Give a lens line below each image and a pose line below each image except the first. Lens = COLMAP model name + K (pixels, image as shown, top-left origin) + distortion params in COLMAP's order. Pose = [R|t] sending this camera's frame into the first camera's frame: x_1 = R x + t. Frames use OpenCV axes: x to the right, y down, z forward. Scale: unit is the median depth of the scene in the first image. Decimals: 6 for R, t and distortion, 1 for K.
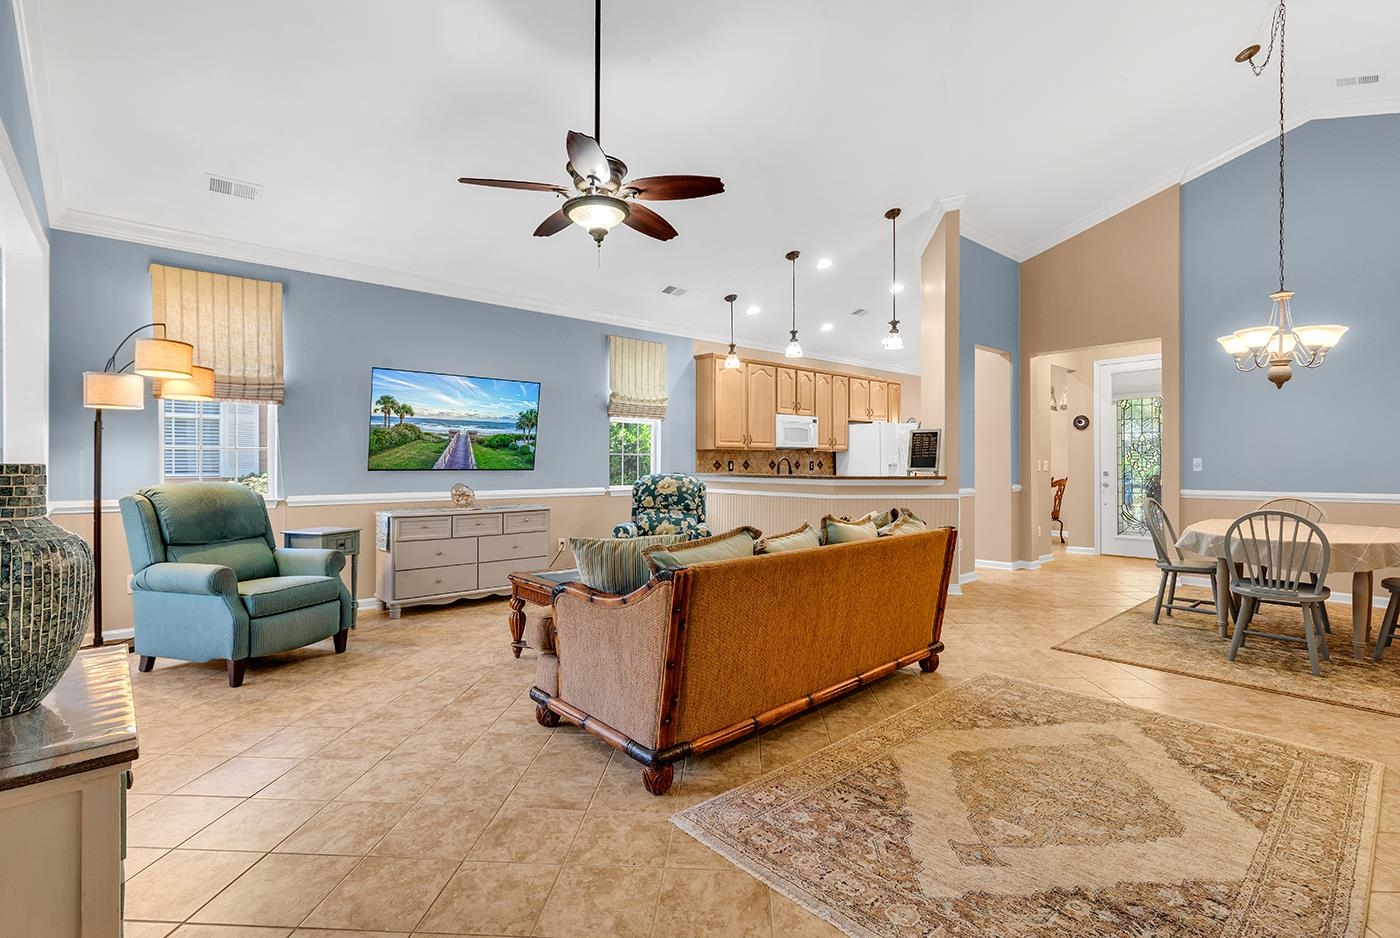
lens RADIAL K [[653.8, 0, 705.1], [0, 653.8, 467.6], [0, 0, 1]] dist [0.001778, -0.000738]
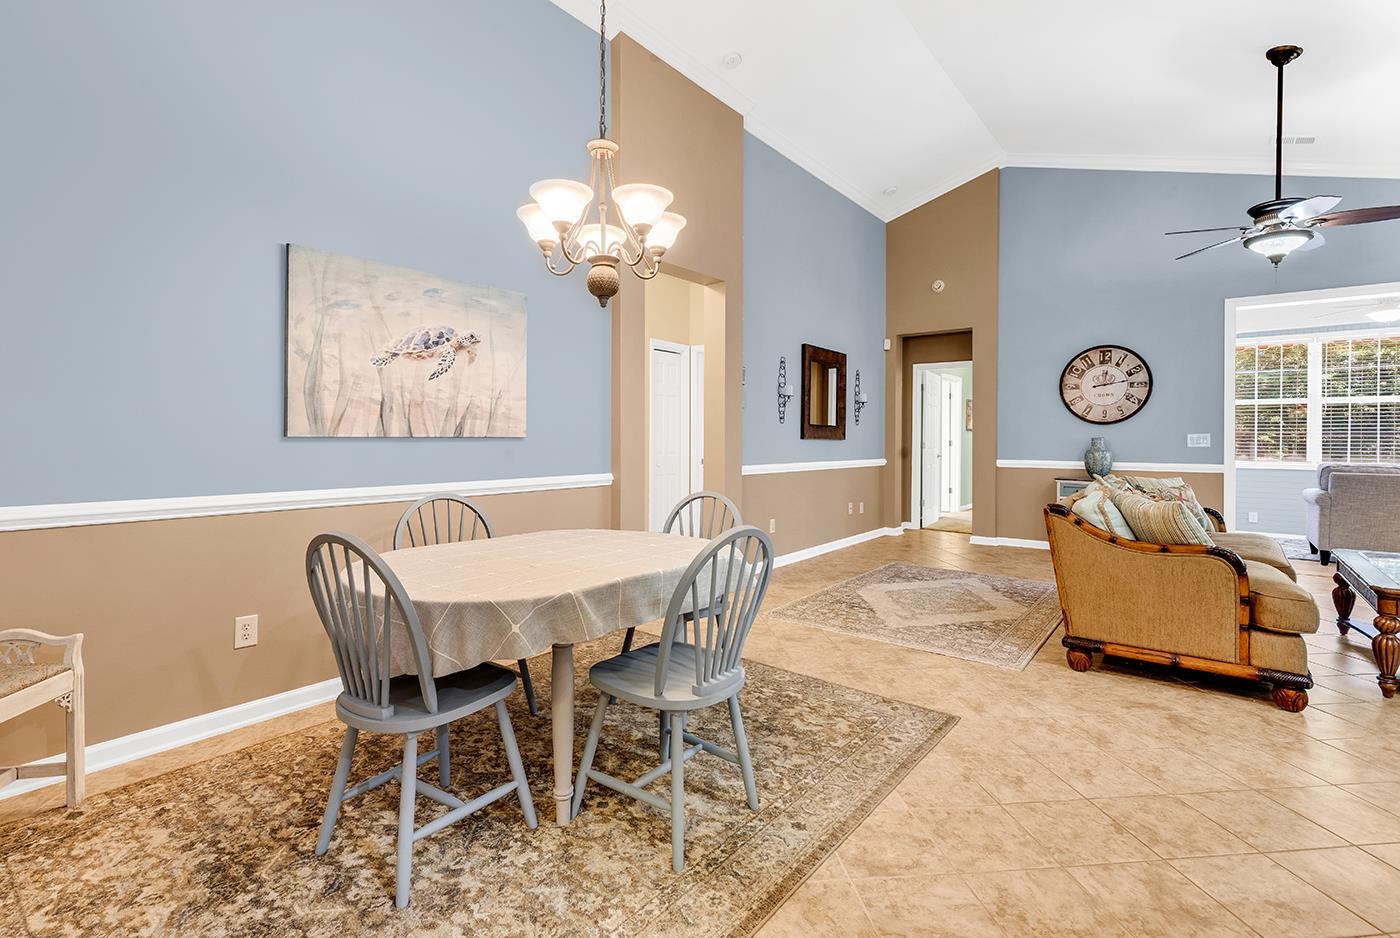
lens RADIAL K [[639.5, 0, 710.8], [0, 639.5, 438.1], [0, 0, 1]] dist [0.005417, 0.000348]
pose [[-0.985534, -0.004560, -0.169415, 0.627661], [-0.005366, 0.999976, 0.004299, -0.005371], [0.169391, 0.005146, -0.985535, 1.126438]]
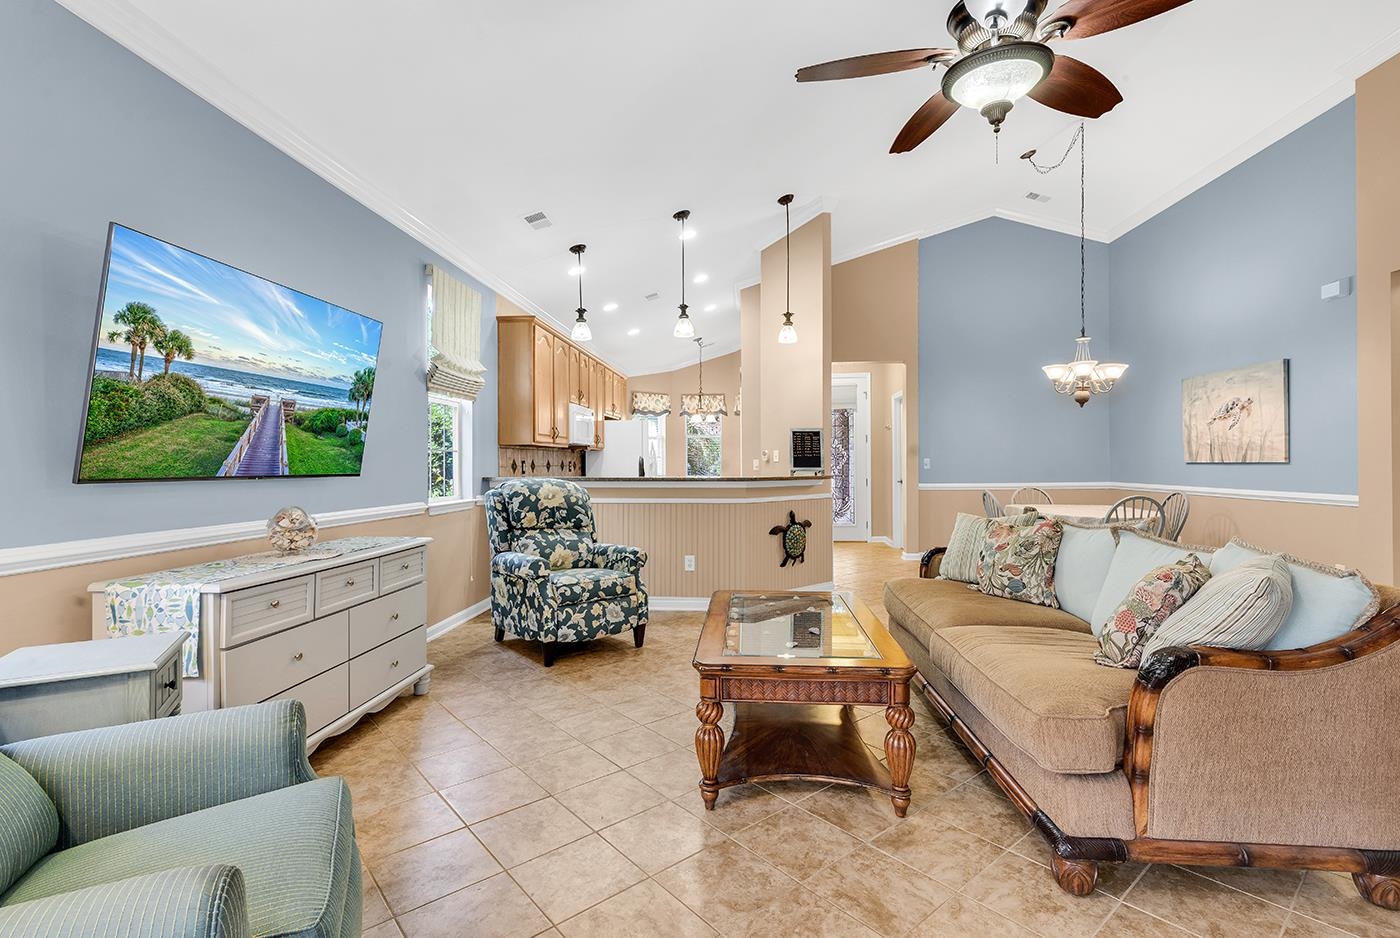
lens RADIAL K [[653.8, 0, 705.1], [0, 653.8, 467.6], [0, 0, 1]] dist [0.001778, -0.000738]
pose [[0.719586, -0.006345, 0.694374, -0.457594], [0.007372, 0.999972, 0.001498, -0.002153], [-0.694364, 0.004041, 0.719612, 0.402282]]
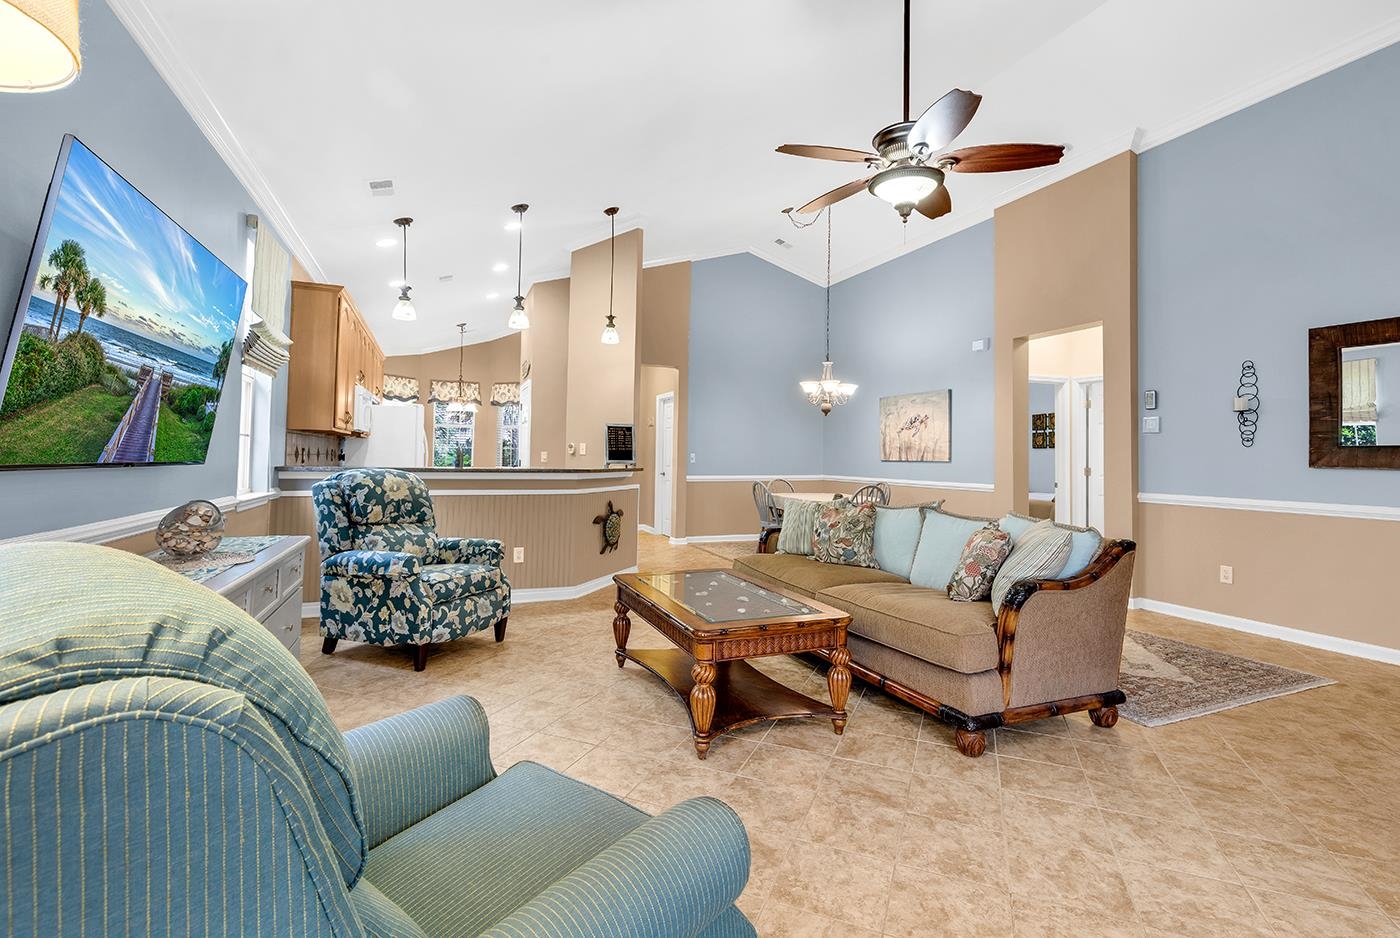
lens RADIAL K [[639.5, 0, 710.8], [0, 639.5, 438.1], [0, 0, 1]] dist [0.005417, 0.000348]
pose [[0.320215, 0.032579, 0.946785, -0.602320], [-0.008135, 0.999466, -0.031640, -0.004019], [-0.947310, 0.002430, 0.320309, 0.531405]]
